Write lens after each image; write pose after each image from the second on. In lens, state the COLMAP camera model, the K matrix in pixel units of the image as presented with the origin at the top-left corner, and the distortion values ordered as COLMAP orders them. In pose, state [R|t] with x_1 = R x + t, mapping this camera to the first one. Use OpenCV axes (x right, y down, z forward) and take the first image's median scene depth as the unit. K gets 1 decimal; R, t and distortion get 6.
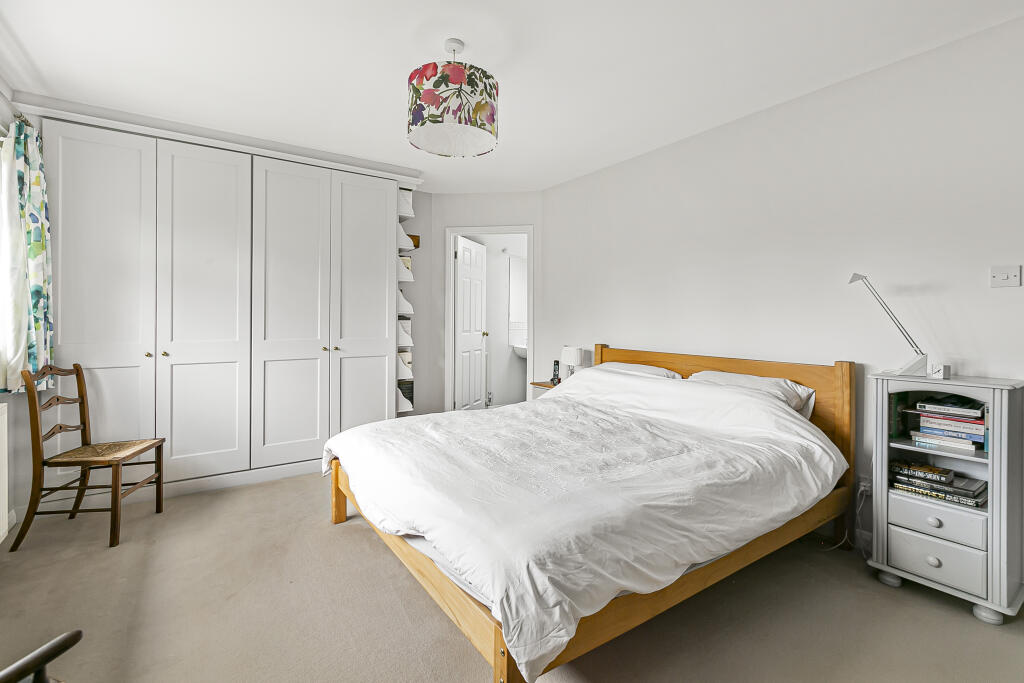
lens RADIAL K [[463.1, 0, 506.5], [0, 463.1, 317.8], [0, 0, 1]] dist [-0.001528, -0.000037]
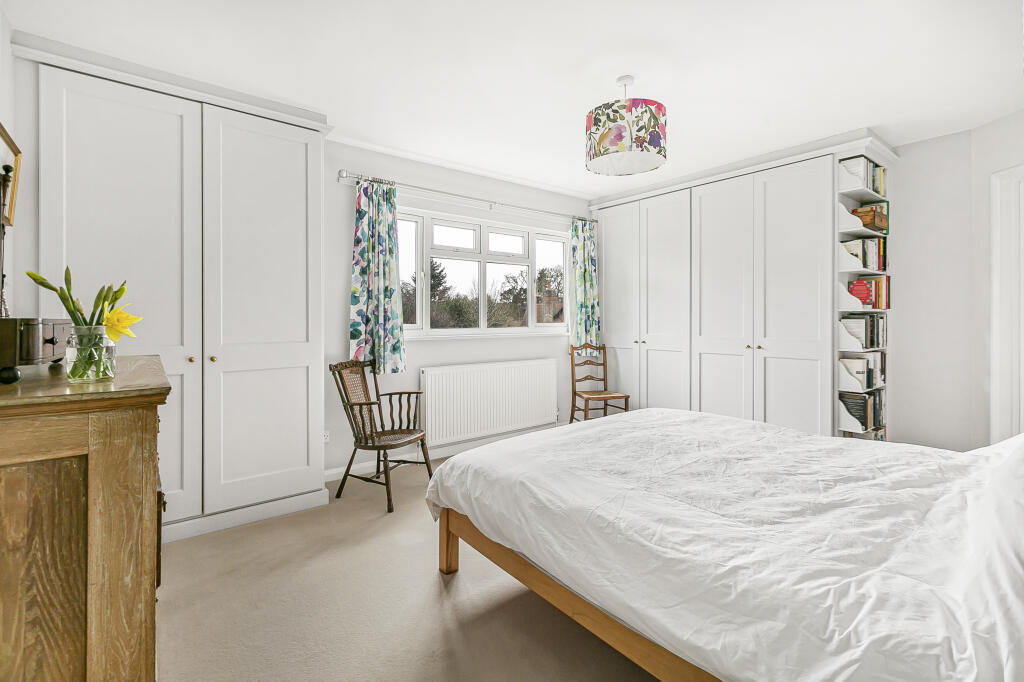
lens RADIAL K [[463.1, 0, 506.5], [0, 463.1, 317.3], [0, 0, 1]] dist [-0.001528, -0.000037]
pose [[0.072139, -0.002800, -0.997391, 1.082884], [0.002851, 0.999993, -0.002602, 0.002388], [0.997391, -0.002656, 0.072146, 0.664543]]
